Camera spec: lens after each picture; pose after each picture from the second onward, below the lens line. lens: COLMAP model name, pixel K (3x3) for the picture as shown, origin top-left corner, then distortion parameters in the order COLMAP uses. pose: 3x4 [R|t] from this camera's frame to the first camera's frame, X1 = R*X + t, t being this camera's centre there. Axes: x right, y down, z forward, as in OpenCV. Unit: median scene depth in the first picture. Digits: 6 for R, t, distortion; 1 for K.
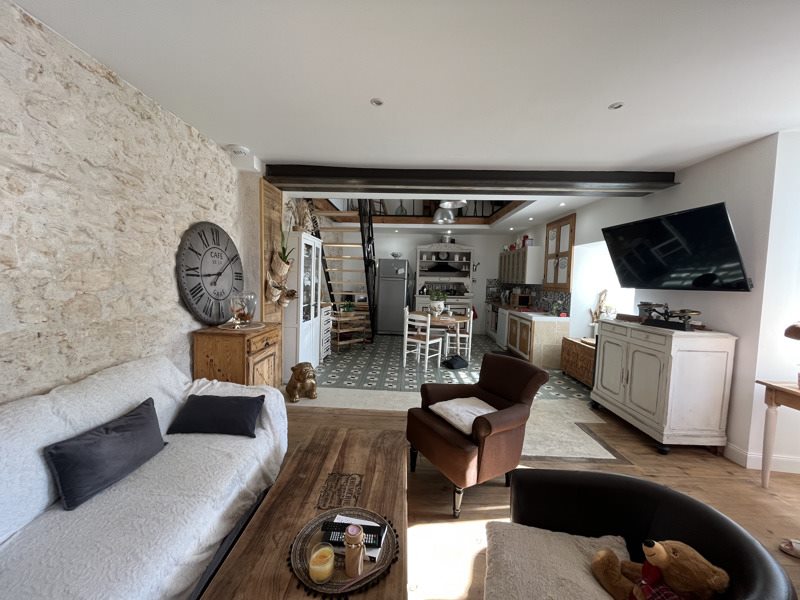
lens RADIAL K [[322.9, 0, 398.0], [0, 322.9, 300.0], [0, 0, 1]] dist [-0.001024, 0.000449]
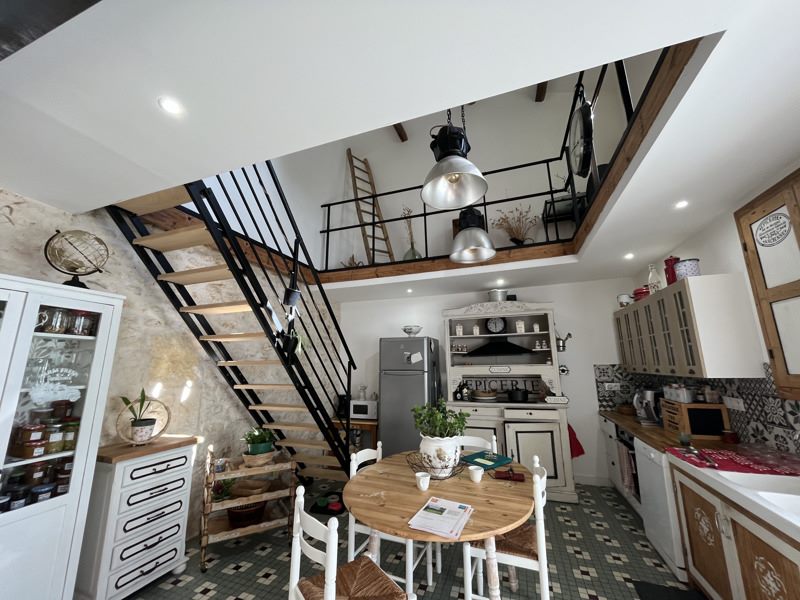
lens RADIAL K [[322.9, 0, 402.7], [0, 322.9, 299.1], [0, 0, 1]] dist [-0.001024, 0.000449]
pose [[0.955365, -0.097068, -0.279025, 0.150288], [0.018958, 0.962677, -0.269987, -0.036425], [0.294818, 0.252647, 0.921549, 0.452850]]
